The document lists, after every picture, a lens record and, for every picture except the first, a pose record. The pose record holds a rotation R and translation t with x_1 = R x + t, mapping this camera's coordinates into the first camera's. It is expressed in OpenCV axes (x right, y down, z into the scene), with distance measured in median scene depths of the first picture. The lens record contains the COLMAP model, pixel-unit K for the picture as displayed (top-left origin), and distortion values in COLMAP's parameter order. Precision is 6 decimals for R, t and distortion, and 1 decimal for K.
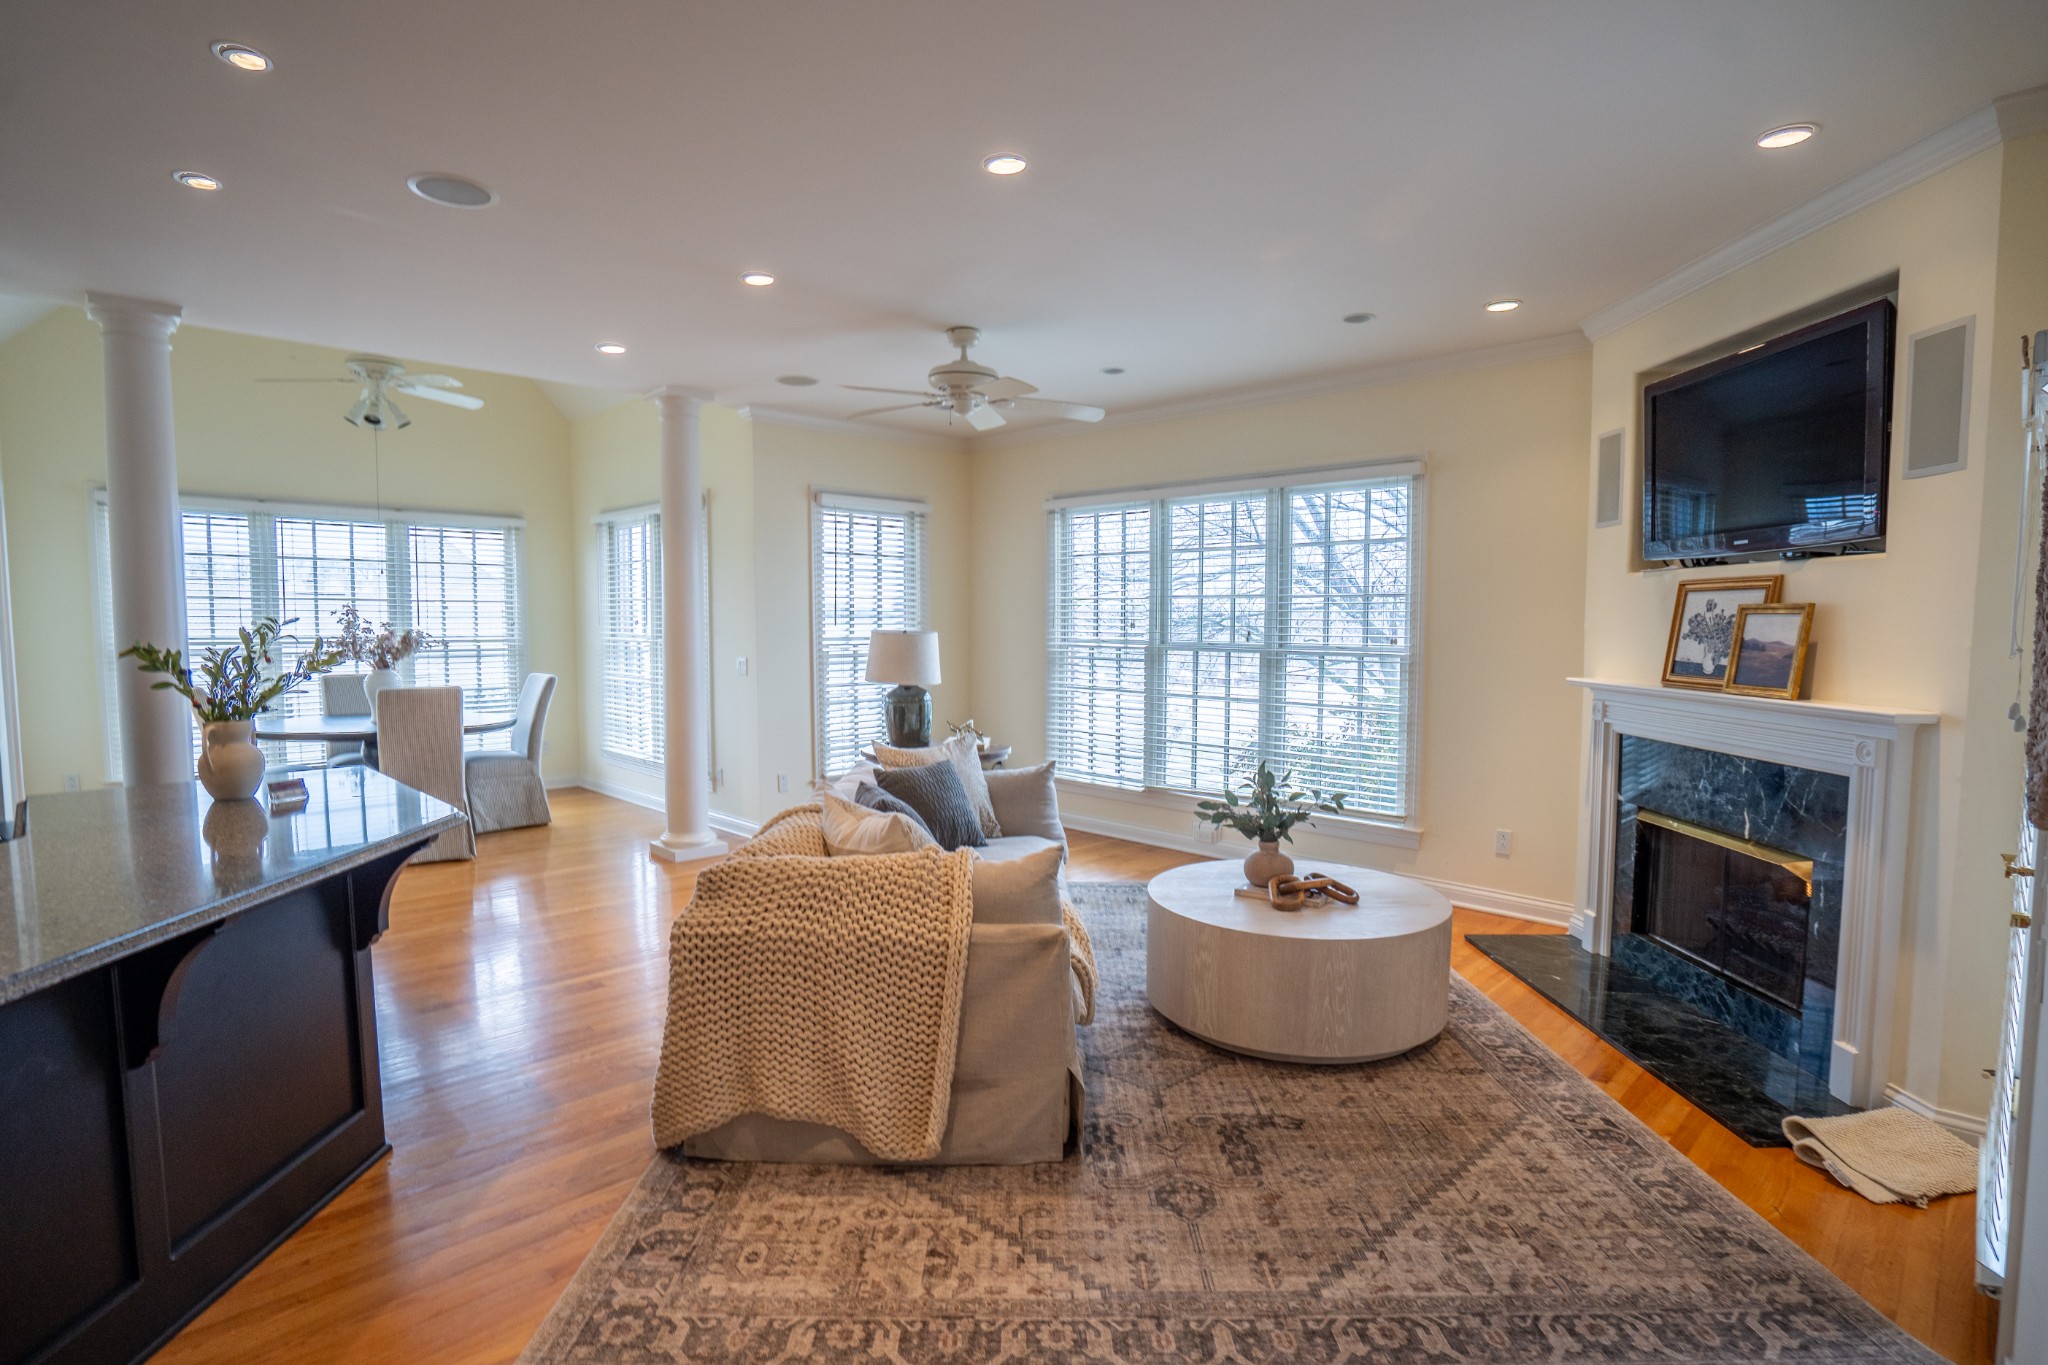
lens RADIAL K [[994.0, 0, 1024.0], [0, 994.0, 682.5], [0, 0, 1]] dist [-0.018842, -0.000030]
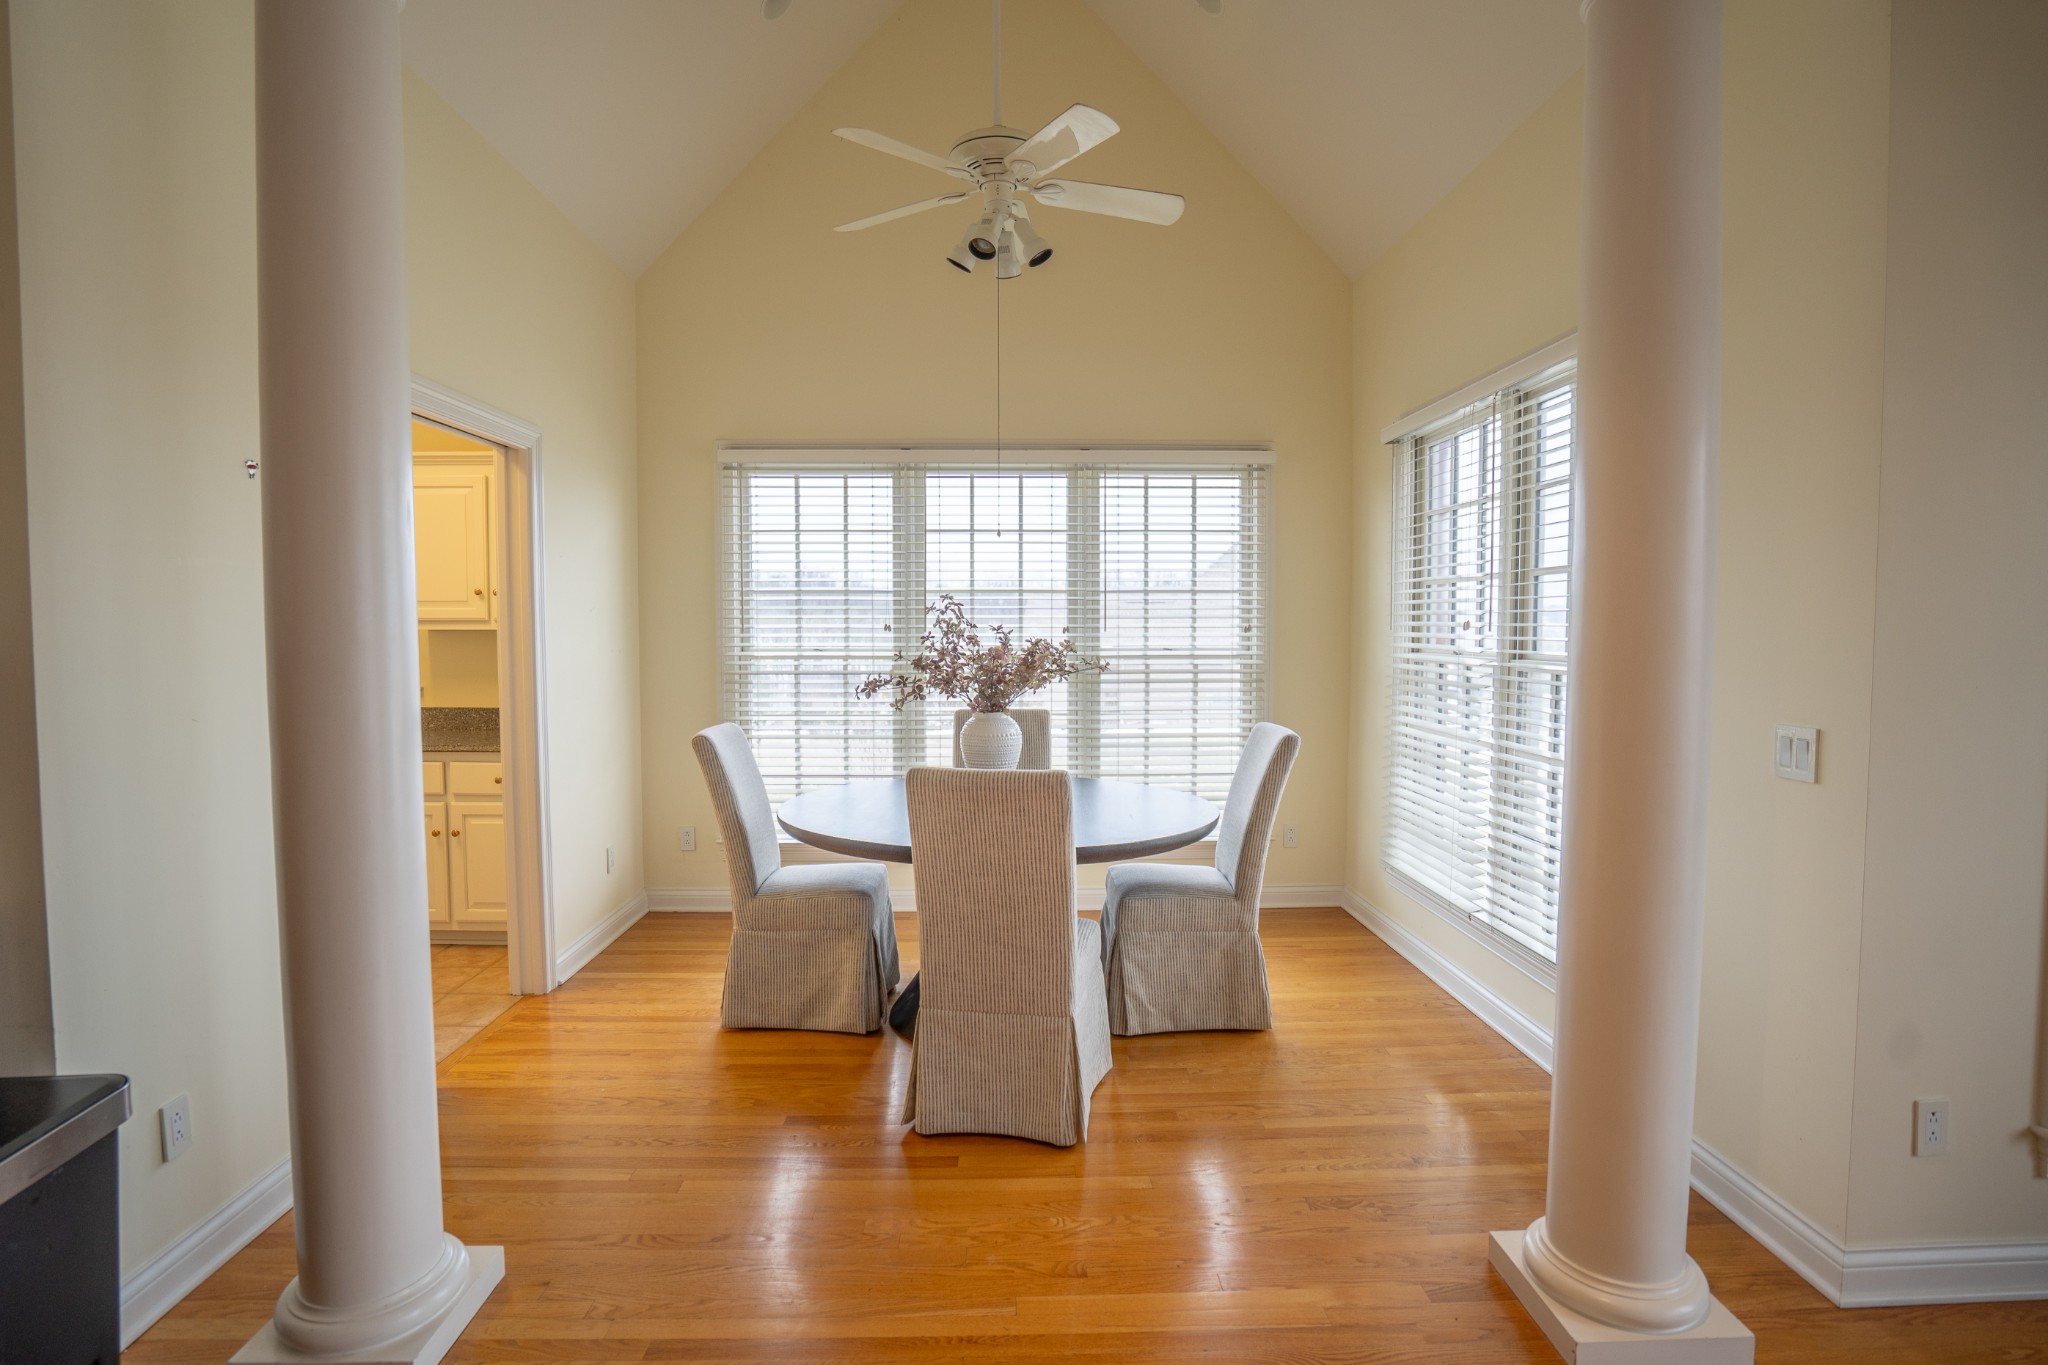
lens RADIAL K [[994.0, 0, 1024.0], [0, 994.0, 682.5], [0, 0, 1]] dist [-0.018842, -0.000030]
pose [[0.713617, 0.031834, -0.699812, -0.206759], [-0.039654, 0.999201, 0.005017, -0.026425], [0.699413, 0.024171, 0.714309, 0.509749]]
